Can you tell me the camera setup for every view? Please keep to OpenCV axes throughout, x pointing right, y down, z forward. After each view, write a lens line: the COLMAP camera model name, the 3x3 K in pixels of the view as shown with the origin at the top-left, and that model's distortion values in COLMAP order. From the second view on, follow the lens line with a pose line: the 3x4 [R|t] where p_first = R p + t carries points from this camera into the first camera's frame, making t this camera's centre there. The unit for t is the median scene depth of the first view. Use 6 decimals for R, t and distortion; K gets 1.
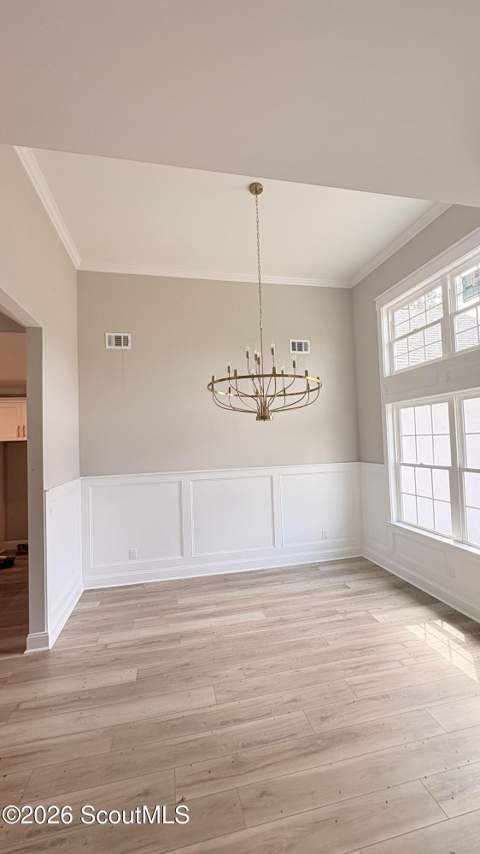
lens RADIAL K [[340.1, 0, 241.7], [0, 340.1, 428.1], [0, 0, 1]] dist [-0.001075, 0.000059]
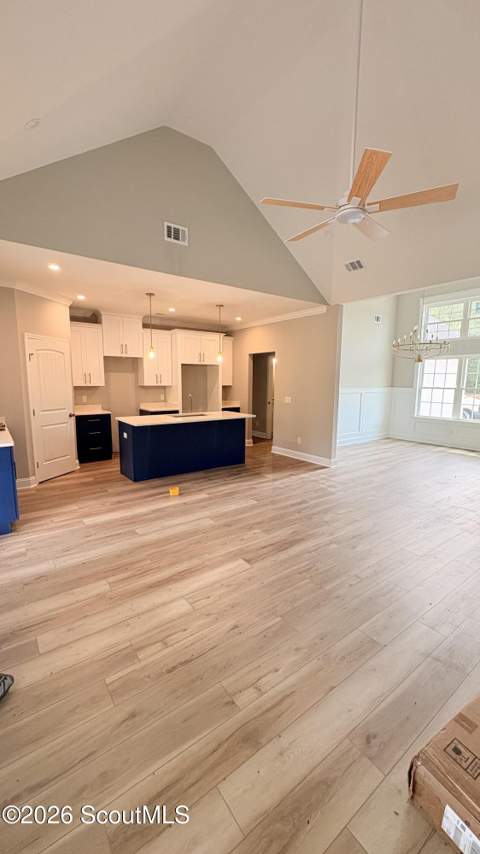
lens RADIAL K [[340.1, 0, 241.7], [0, 340.1, 428.1], [0, 0, 1]] dist [-0.001075, 0.000059]
pose [[0.913650, -0.015558, 0.406203, -1.485239], [-0.056122, 0.984870, 0.163953, 0.078794], [-0.402608, -0.172593, 0.898954, -0.468681]]
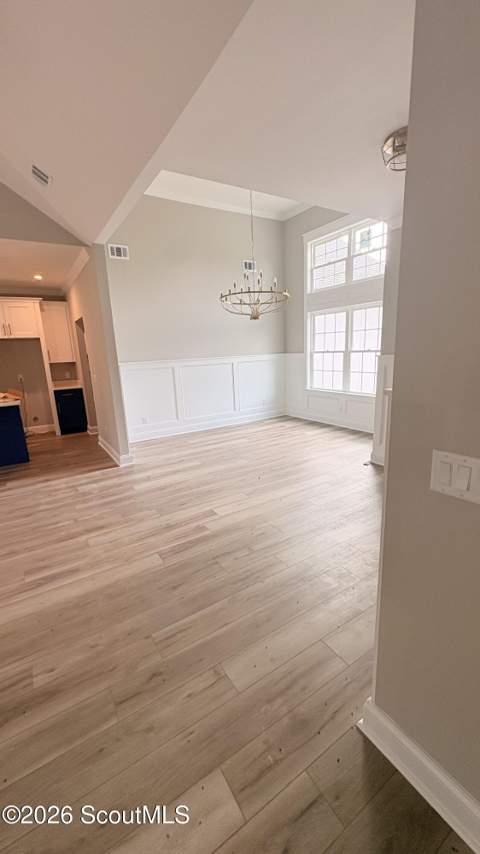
lens RADIAL K [[340.1, 0, 241.7], [0, 340.1, 428.1], [0, 0, 1]] dist [-0.001075, 0.000059]
pose [[0.939974, -0.083081, 0.330977, -0.456916], [-0.002918, 0.967918, 0.251251, 0.055533], [-0.341232, -0.237135, 0.909575, -0.469054]]
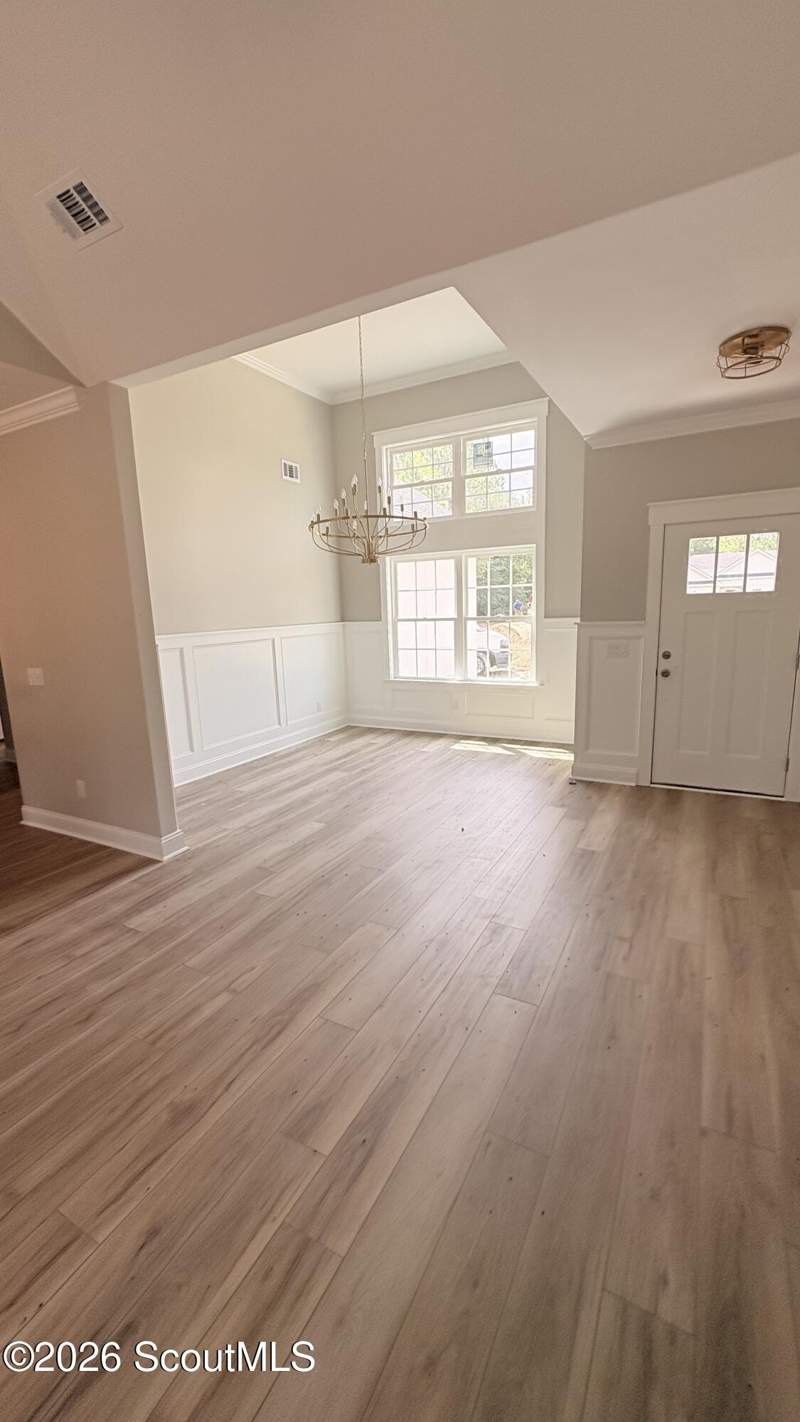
lens RADIAL K [[566.3, 0, 402.8], [0, 566.3, 712.8], [0, 0, 1]] dist [-0.001075, 0.000059]
pose [[0.655902, -0.126882, 0.744106, -0.875894], [-0.018160, 0.982834, 0.183597, 0.075479], [-0.754628, -0.133935, 0.642338, -0.117919]]
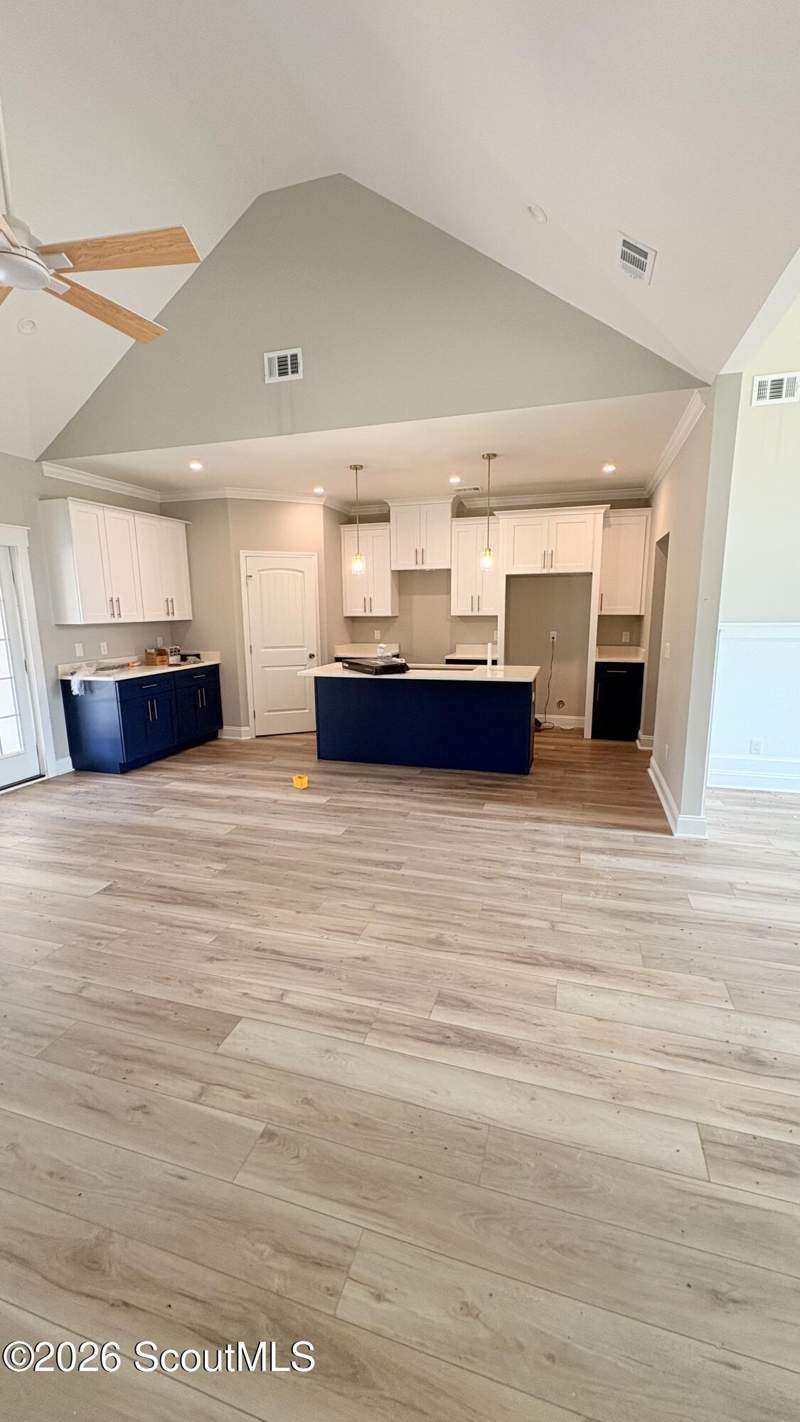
lens RADIAL K [[566.3, 0, 402.8], [0, 566.3, 712.8], [0, 0, 1]] dist [-0.001075, 0.000059]
pose [[0.867961, 0.116587, -0.482754, -0.435174], [0.000458, 0.971866, 0.235533, 0.057618], [0.496632, -0.204655, 0.843489, -0.265930]]
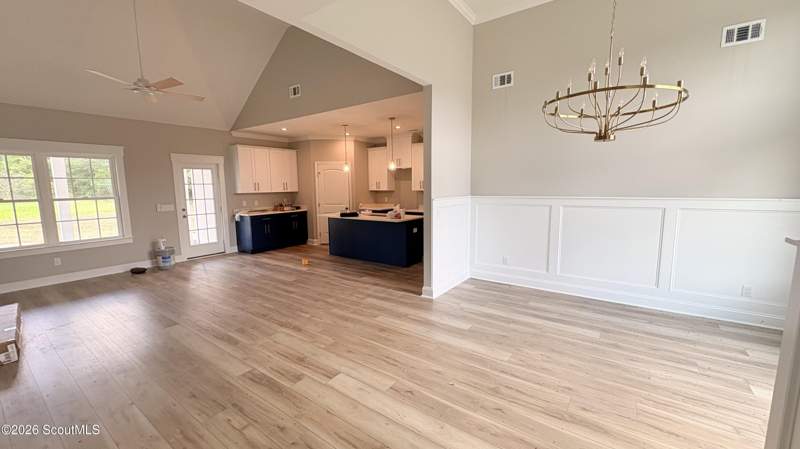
lens RADIAL K [[318.6, 0, 402.4], [0, 318.6, 223.5], [0, 0, 1]] dist [-0.001075, 0.000059]
pose [[0.670281, 0.117707, -0.732713, 0.291226], [0.016499, 0.984733, 0.173286, 0.033461], [0.741924, -0.128239, 0.658107, -0.030337]]
